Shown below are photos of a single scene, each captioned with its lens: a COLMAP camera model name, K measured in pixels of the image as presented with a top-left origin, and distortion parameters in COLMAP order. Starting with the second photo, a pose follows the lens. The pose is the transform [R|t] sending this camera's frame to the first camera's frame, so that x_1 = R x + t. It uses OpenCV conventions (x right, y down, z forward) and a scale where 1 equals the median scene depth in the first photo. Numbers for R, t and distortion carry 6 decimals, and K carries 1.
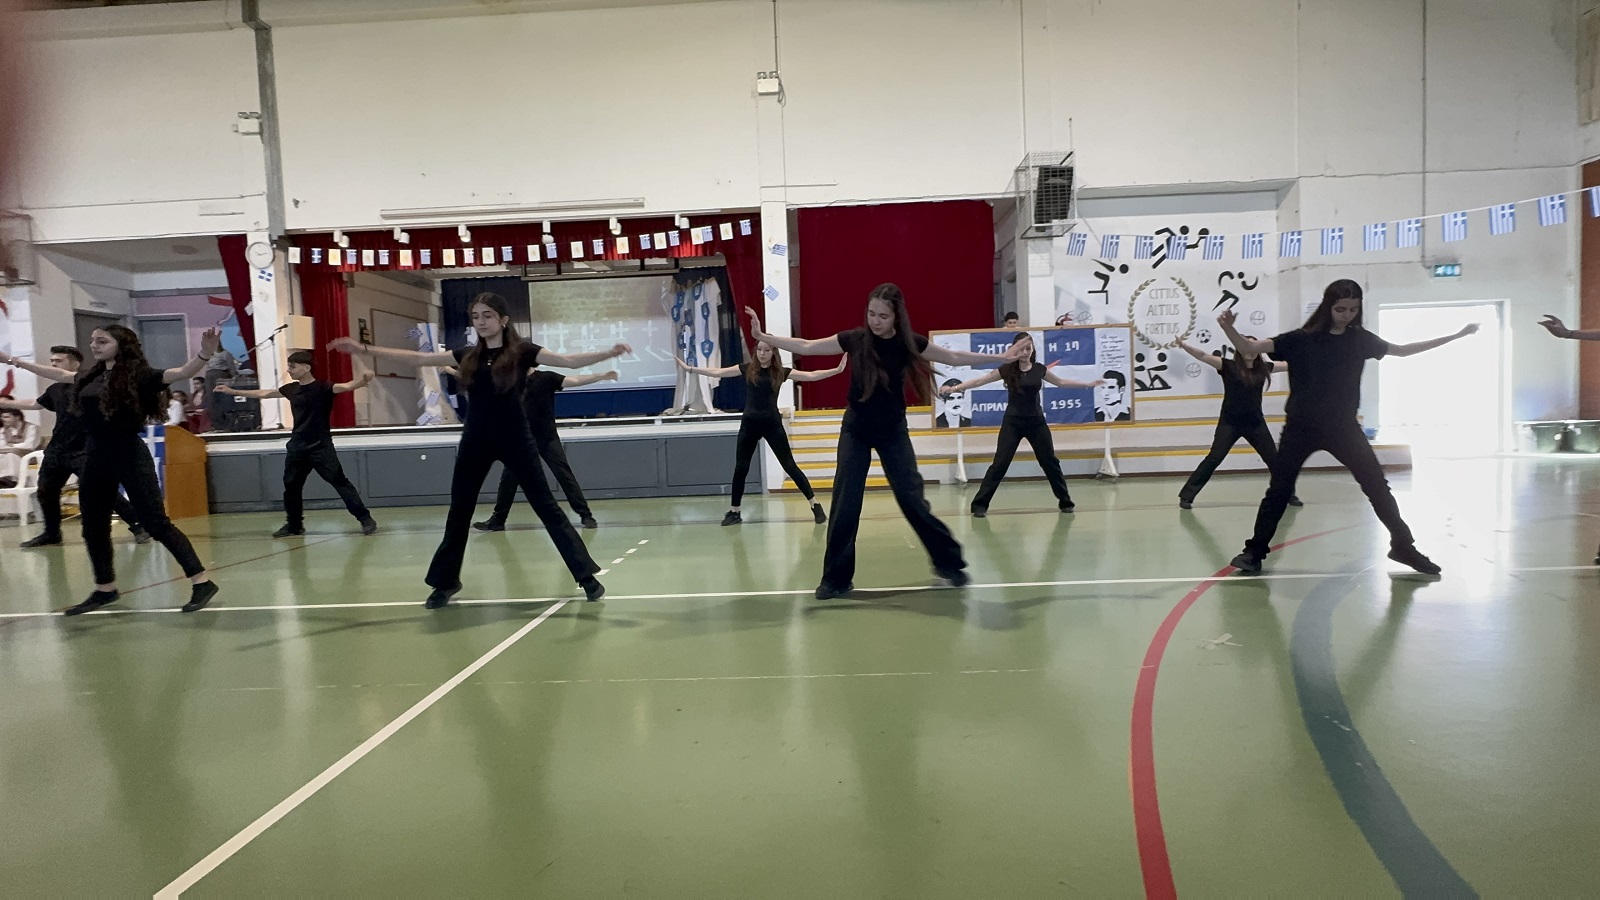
lens RADIAL K [[727.0, 0, 800.0], [0, 727.0, 450.0], [0, 0, 1]] dist [-0.001920, -0.000010]
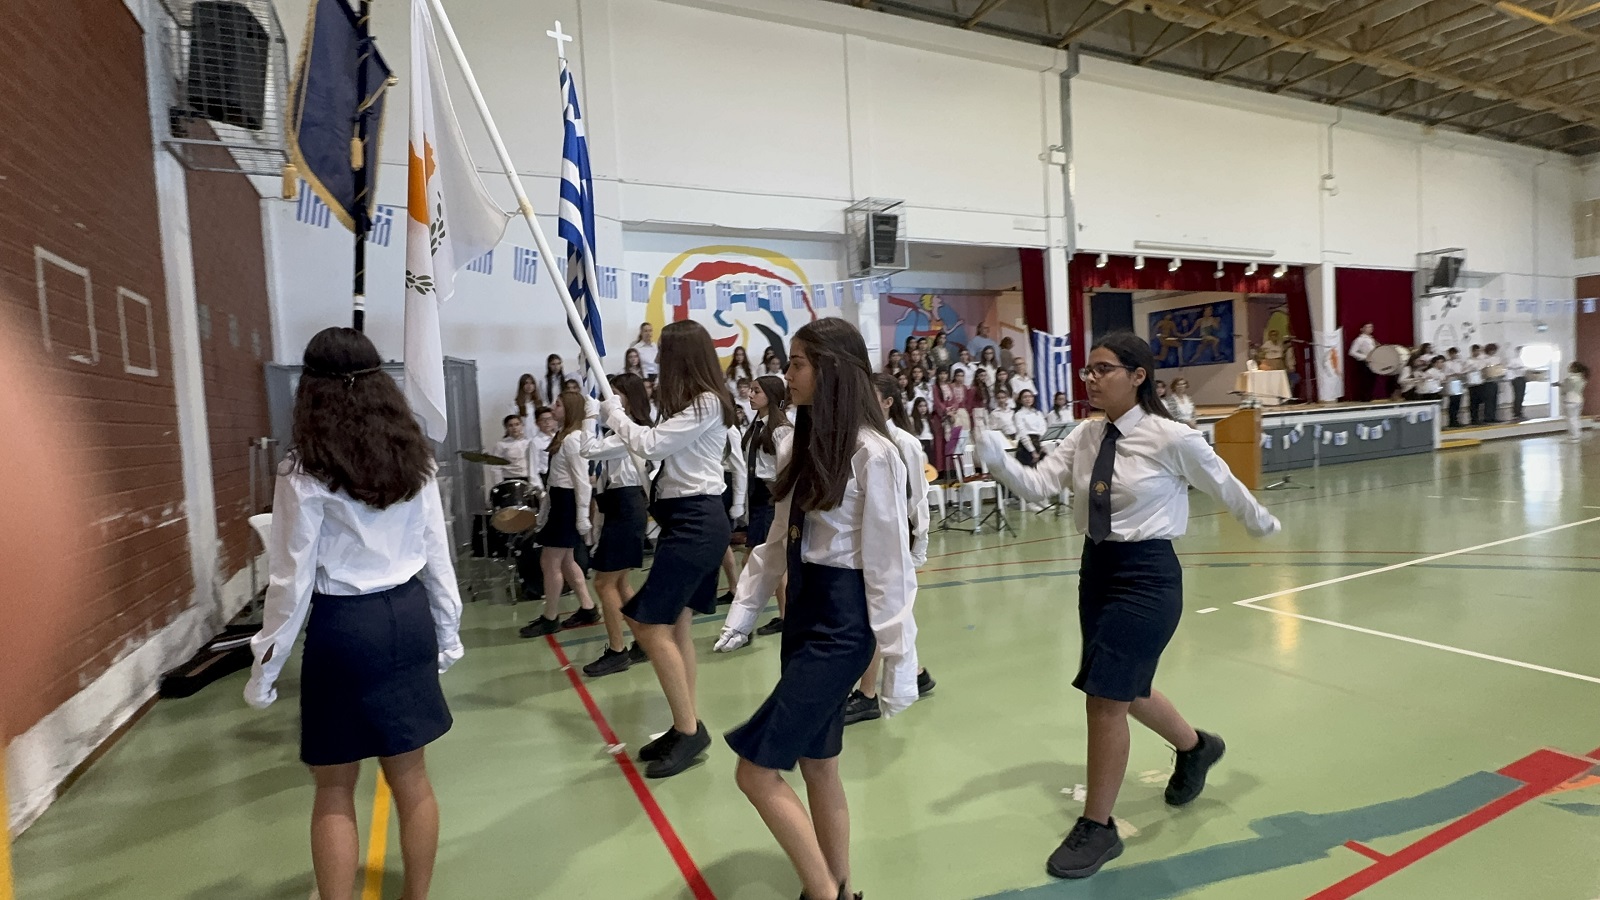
lens RADIAL K [[781.9, 0, 806.0], [0, 781.9, 446.3], [0, 0, 1]] dist [0.002105, 0.001049]
pose [[0.883860, -0.026937, 0.466975, -1.690937], [0.041155, 0.998947, -0.020273, 0.022235], [-0.465937, 0.037136, 0.884038, 0.099273]]
